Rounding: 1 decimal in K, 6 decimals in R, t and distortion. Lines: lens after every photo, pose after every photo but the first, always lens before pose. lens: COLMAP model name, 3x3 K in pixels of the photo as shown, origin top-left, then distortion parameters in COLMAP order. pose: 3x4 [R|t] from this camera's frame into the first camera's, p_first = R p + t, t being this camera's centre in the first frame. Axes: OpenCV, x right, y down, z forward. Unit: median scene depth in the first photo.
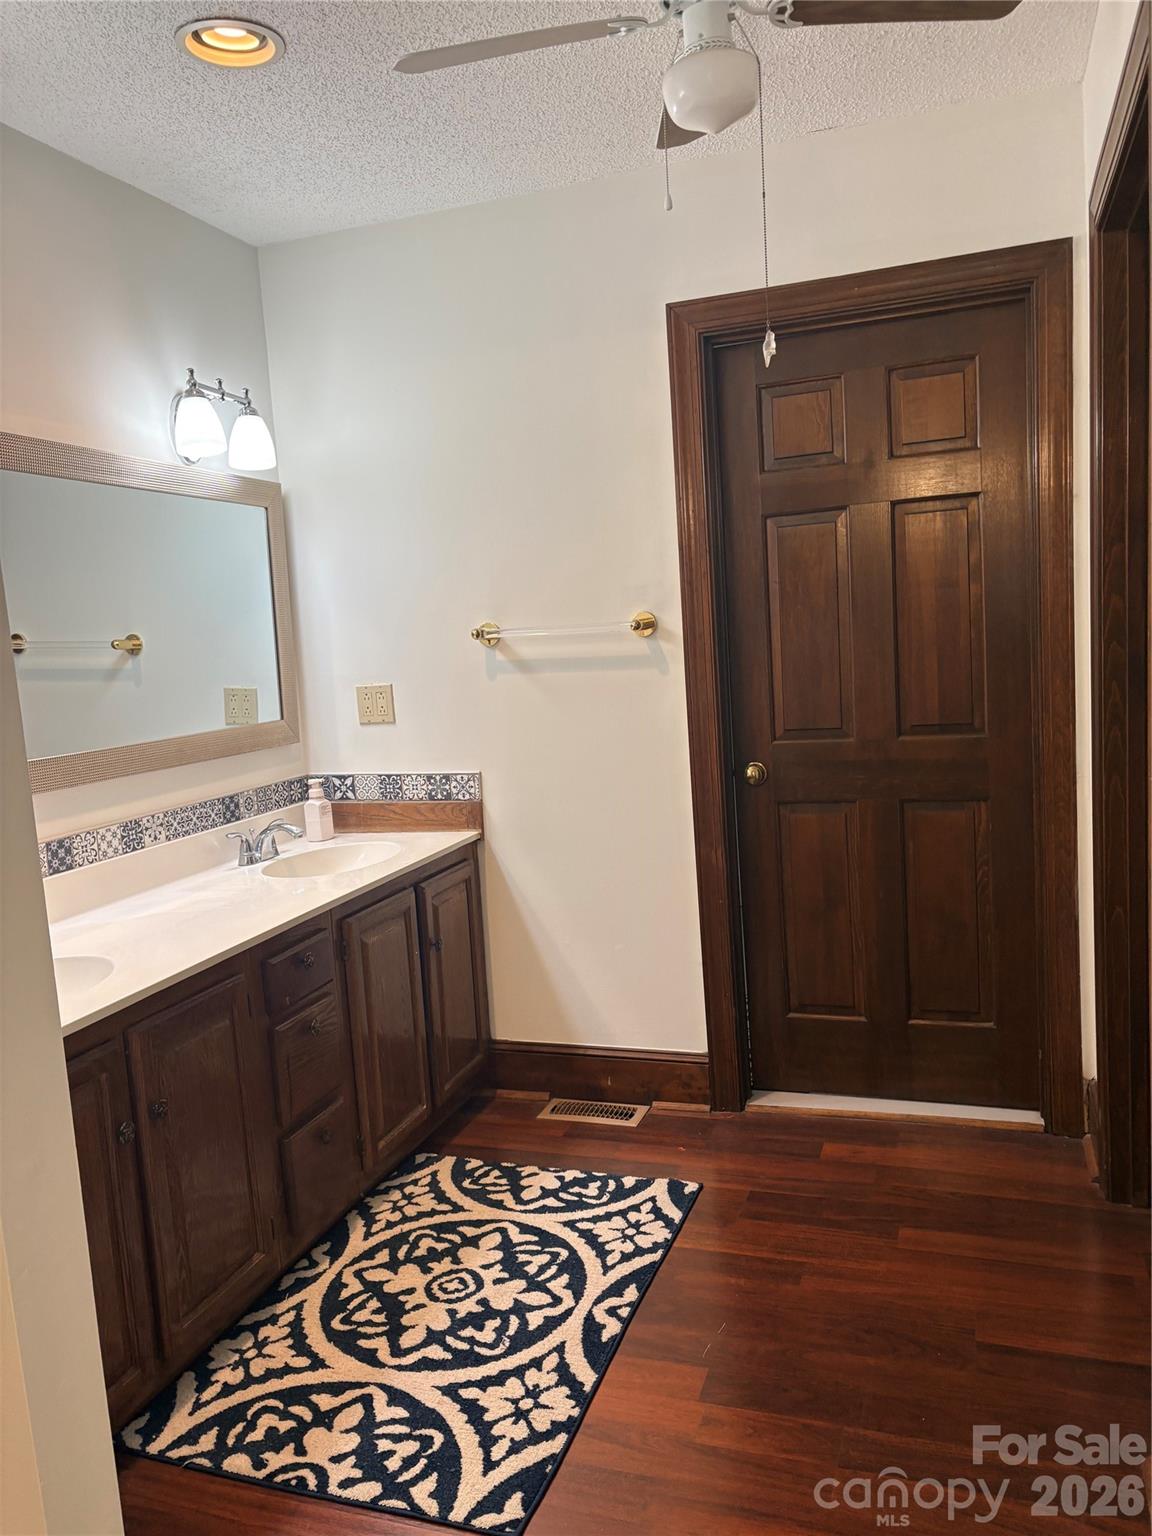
lens RADIAL K [[1160.9, 0, 572.3], [0, 1160.9, 767.5], [0, 0, 1]] dist [0.083402, 0.002850]
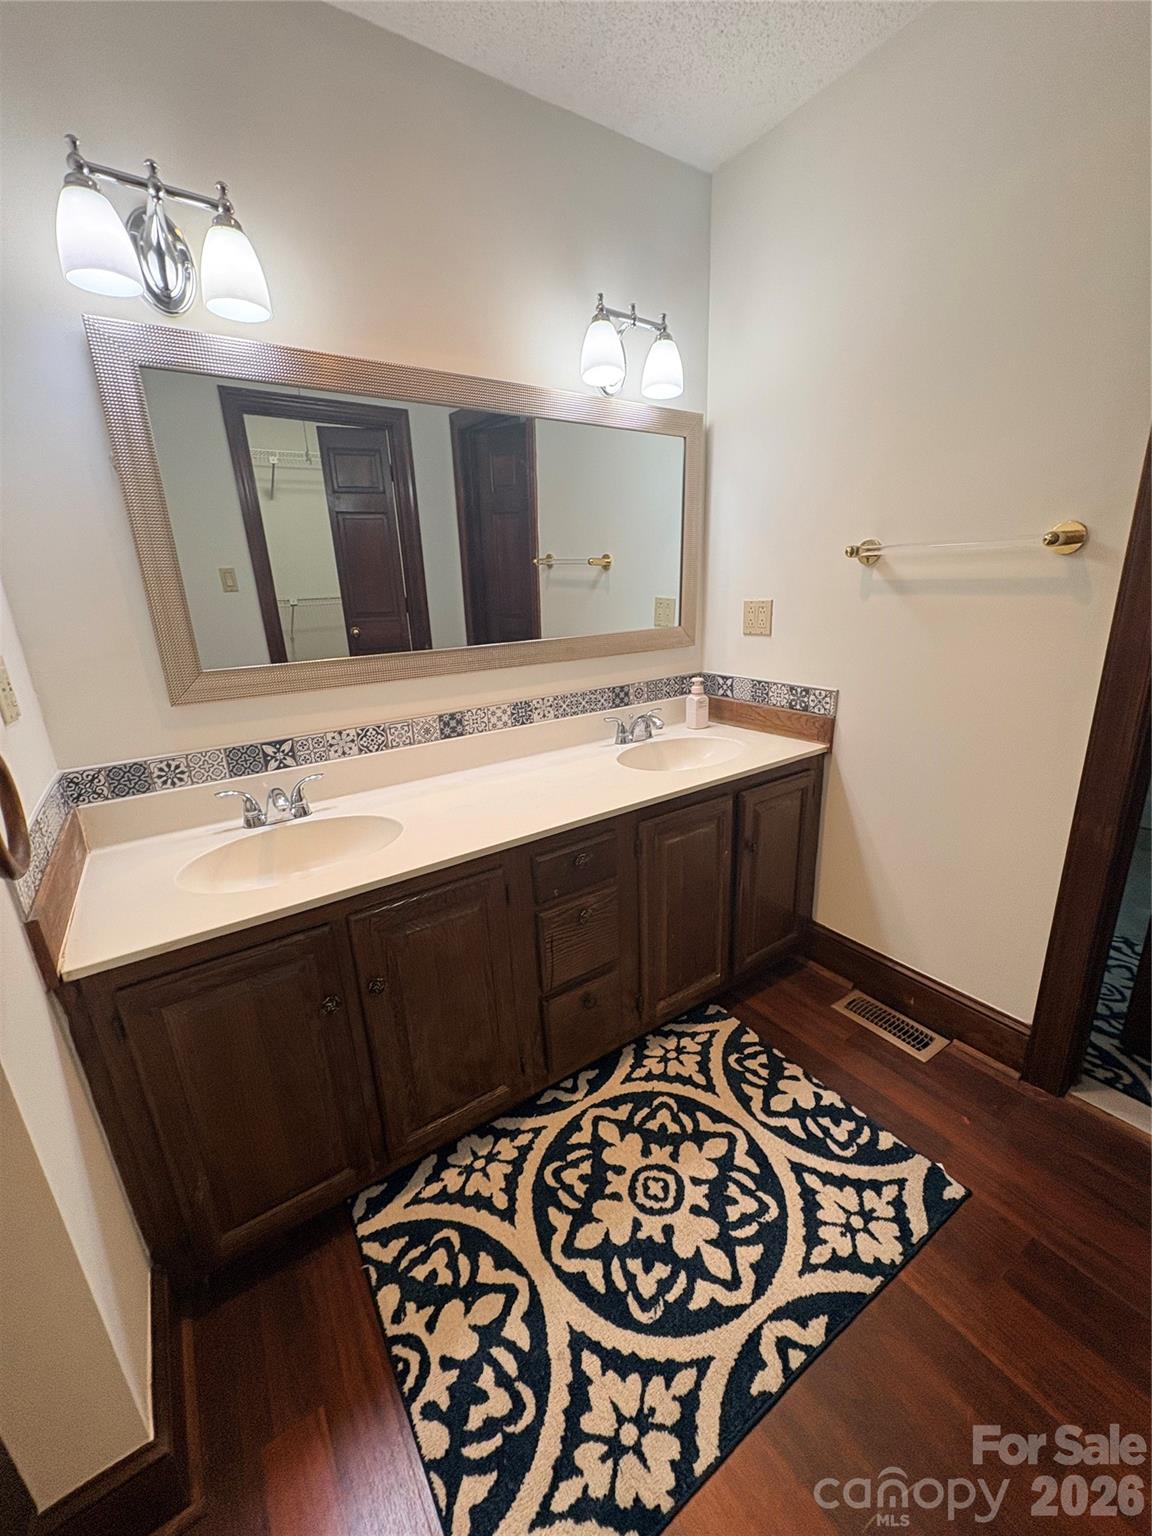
lens RADIAL K [[608.3, 0, 580.9], [0, 608.3, 768.3], [0, 0, 1]] dist [0.003738, 0.000103]
pose [[0.805581, 0.200789, -0.557425, 0.064251], [-0.079769, 0.969015, 0.233767, -0.044629], [0.587091, -0.143853, 0.796637, 0.488844]]
